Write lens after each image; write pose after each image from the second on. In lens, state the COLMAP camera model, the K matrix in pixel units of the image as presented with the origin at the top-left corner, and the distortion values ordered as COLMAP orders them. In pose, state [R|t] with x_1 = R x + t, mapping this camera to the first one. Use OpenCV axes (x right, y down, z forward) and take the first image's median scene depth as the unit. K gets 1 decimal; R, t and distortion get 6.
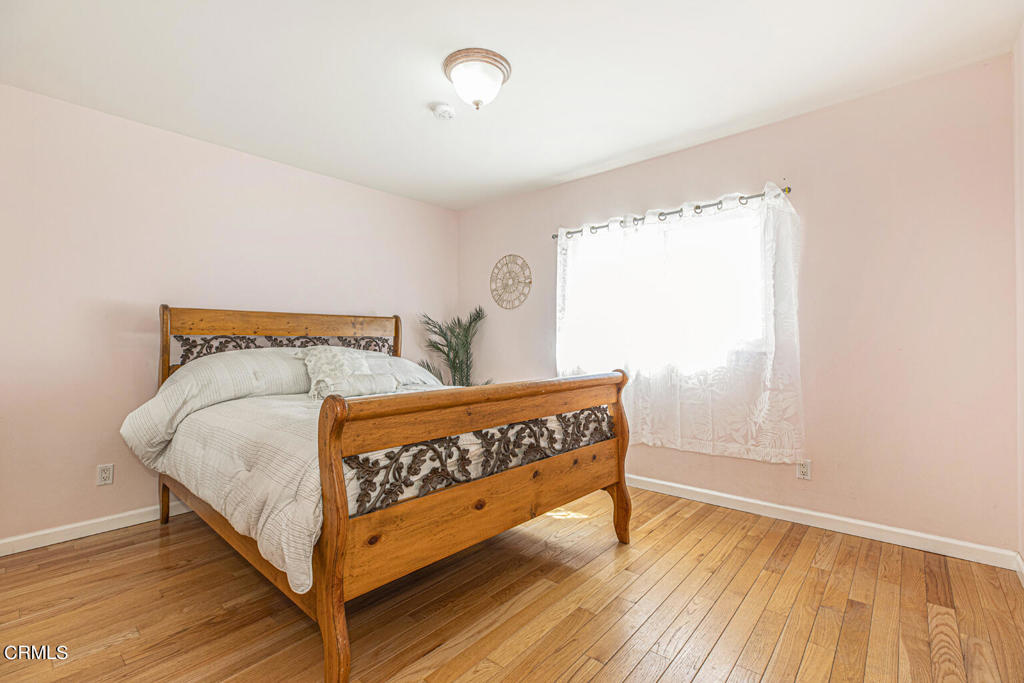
lens RADIAL K [[394.2, 0, 512.0], [0, 394.2, 341.5], [0, 0, 1]] dist [0.040389, 0.000023]
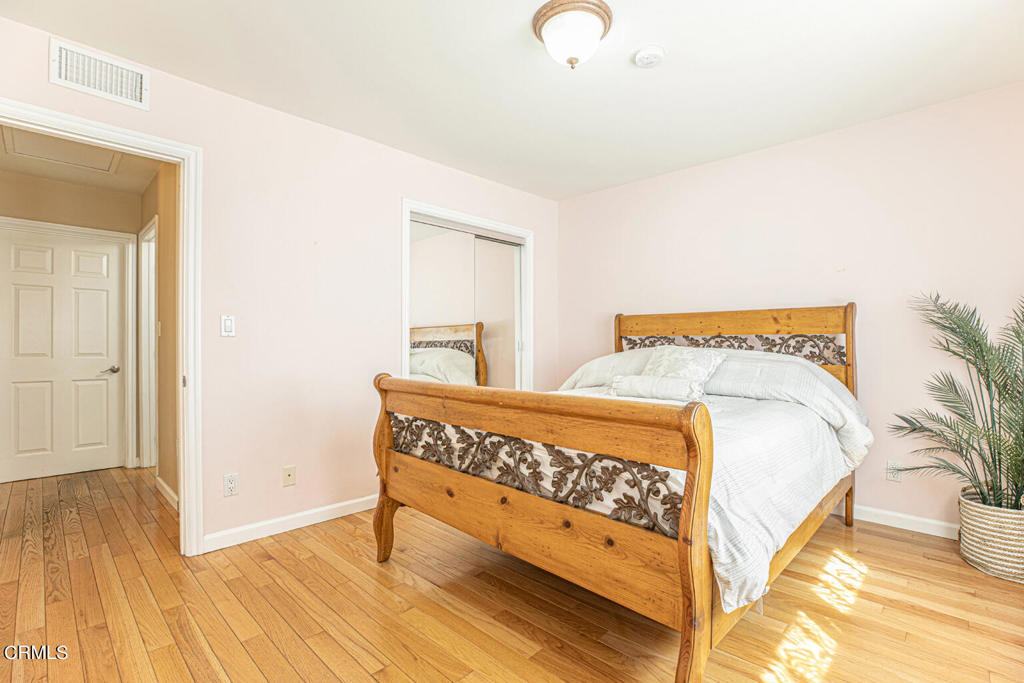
lens RADIAL K [[466.1, 0, 506.6], [0, 466.1, 334.8], [0, 0, 1]] dist [-0.000135, -0.000115]
pose [[0.016739, -0.014035, -0.999761, 0.801727], [0.002844, 0.999898, -0.013990, -0.001727], [0.999856, -0.002609, 0.016777, 0.754827]]
